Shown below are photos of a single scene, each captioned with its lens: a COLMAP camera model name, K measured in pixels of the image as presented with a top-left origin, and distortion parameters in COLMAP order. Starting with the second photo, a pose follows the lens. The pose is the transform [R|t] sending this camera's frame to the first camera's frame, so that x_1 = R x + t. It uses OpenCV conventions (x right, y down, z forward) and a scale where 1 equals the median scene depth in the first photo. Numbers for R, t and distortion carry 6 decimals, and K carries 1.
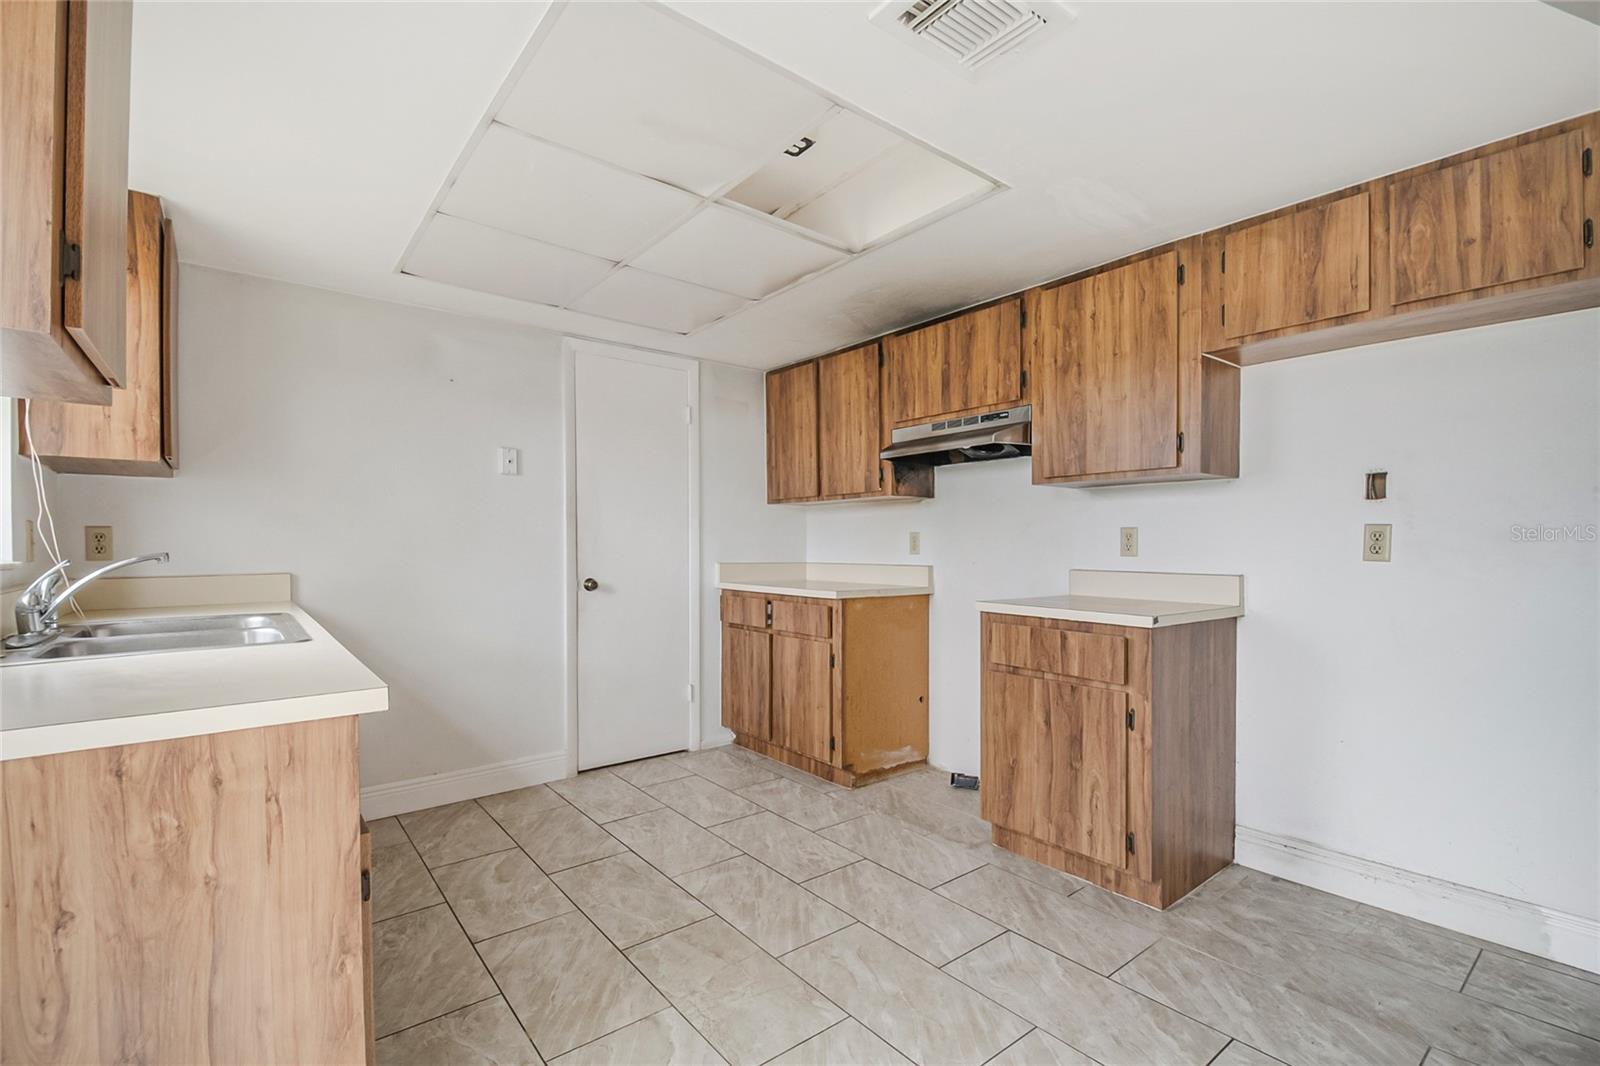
lens RADIAL K [[706.3, 0, 818.2], [0, 706.3, 550.8], [0, 0, 1]] dist [0.017400, -0.014340]
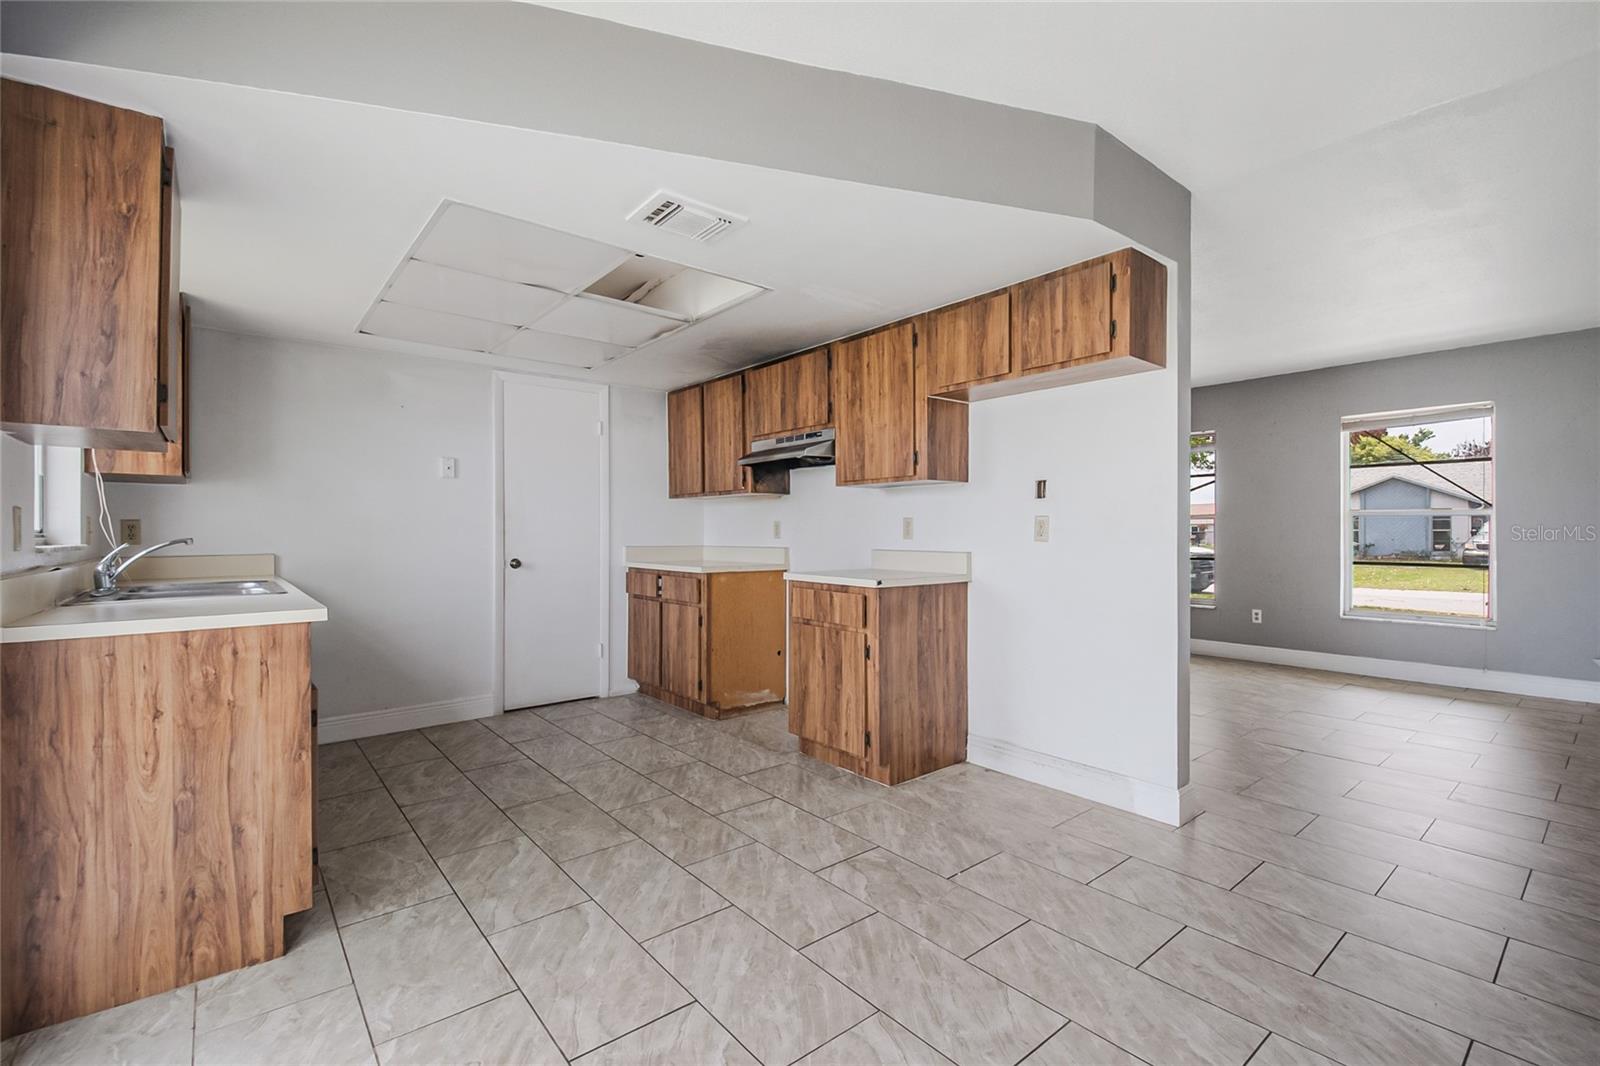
lens RADIAL K [[706.3, 0, 821.4], [0, 706.3, 523.6], [0, 0, 1]] dist [0.017400, -0.014340]
pose [[0.999895, -0.002851, 0.014182, 0.330743], [0.003134, 0.999796, -0.019968, 0.005634], [-0.014122, 0.020010, 0.999700, -0.438703]]
